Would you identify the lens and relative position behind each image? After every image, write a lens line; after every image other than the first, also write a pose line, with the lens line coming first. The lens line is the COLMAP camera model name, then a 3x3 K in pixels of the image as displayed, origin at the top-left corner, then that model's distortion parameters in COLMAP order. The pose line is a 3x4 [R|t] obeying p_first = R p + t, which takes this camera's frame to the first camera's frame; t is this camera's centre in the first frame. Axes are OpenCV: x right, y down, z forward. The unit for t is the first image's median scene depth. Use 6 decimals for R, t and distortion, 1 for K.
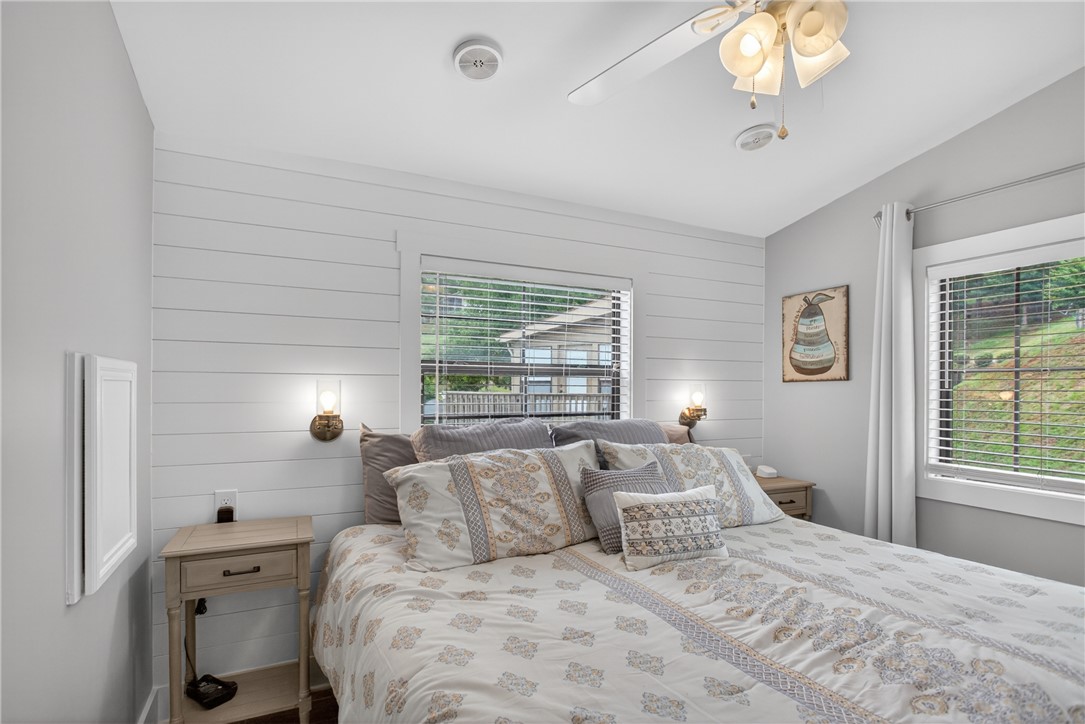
lens RADIAL K [[533.0, 0, 543.6], [0, 533.0, 400.3], [0, 0, 1]] dist [-0.001028, 0.000278]
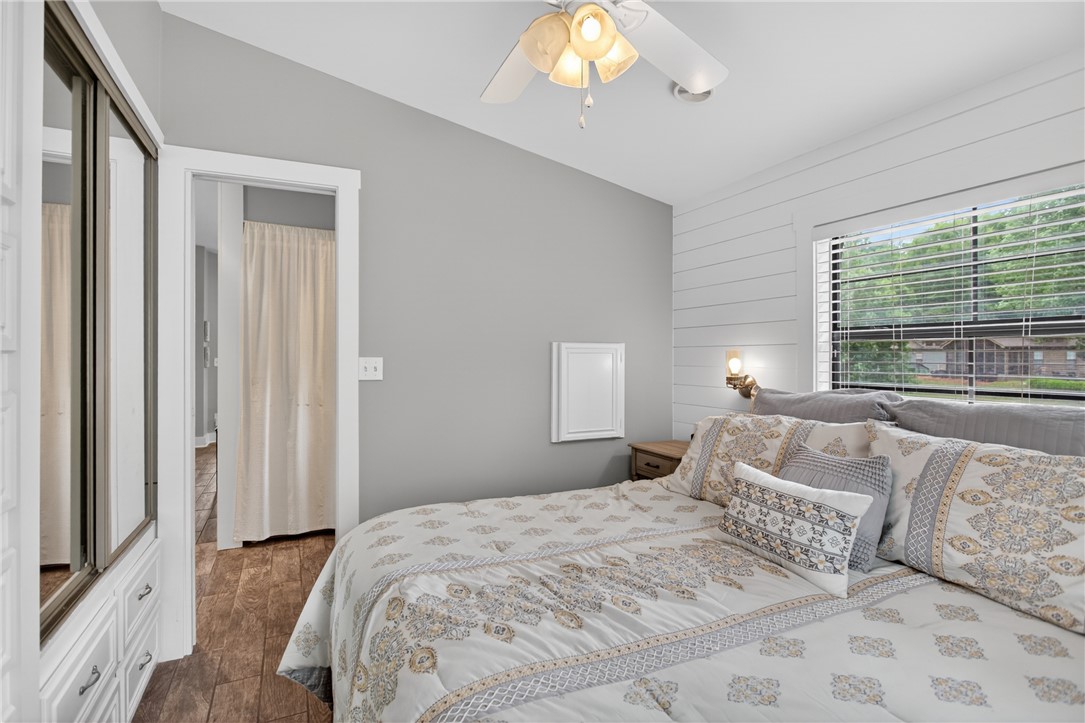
lens RADIAL K [[550.6, 0, 544.7], [0, 550.6, 360.1], [0, 0, 1]] dist [-0.000098, 0.000135]
pose [[-0.024355, 0.000199, -0.999703, 1.057140], [-0.021685, 0.999765, 0.000727, -0.004083], [0.999468, 0.021697, -0.024345, 0.624875]]
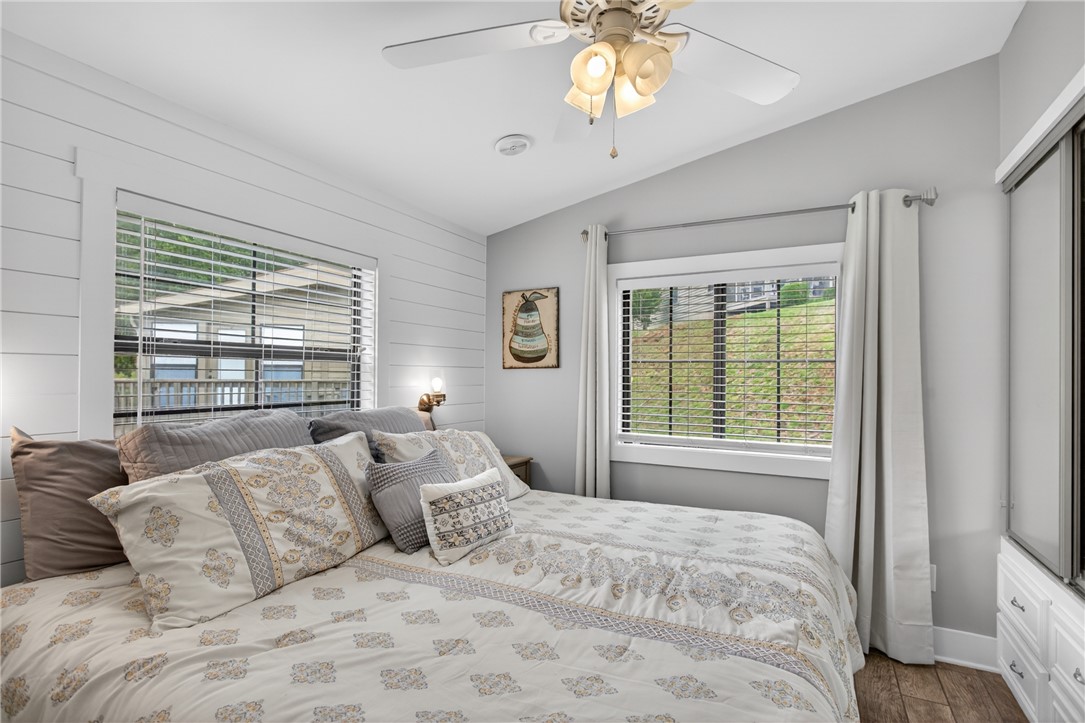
lens RADIAL K [[527.2, 0, 542.9], [0, 527.2, 379.2], [0, 0, 1]] dist [-0.003202, 0.000927]
pose [[0.809759, -0.003914, 0.586749, -0.220071], [0.011155, 0.999900, -0.008725, -0.003408], [-0.586656, 0.013610, 0.809722, 0.113223]]
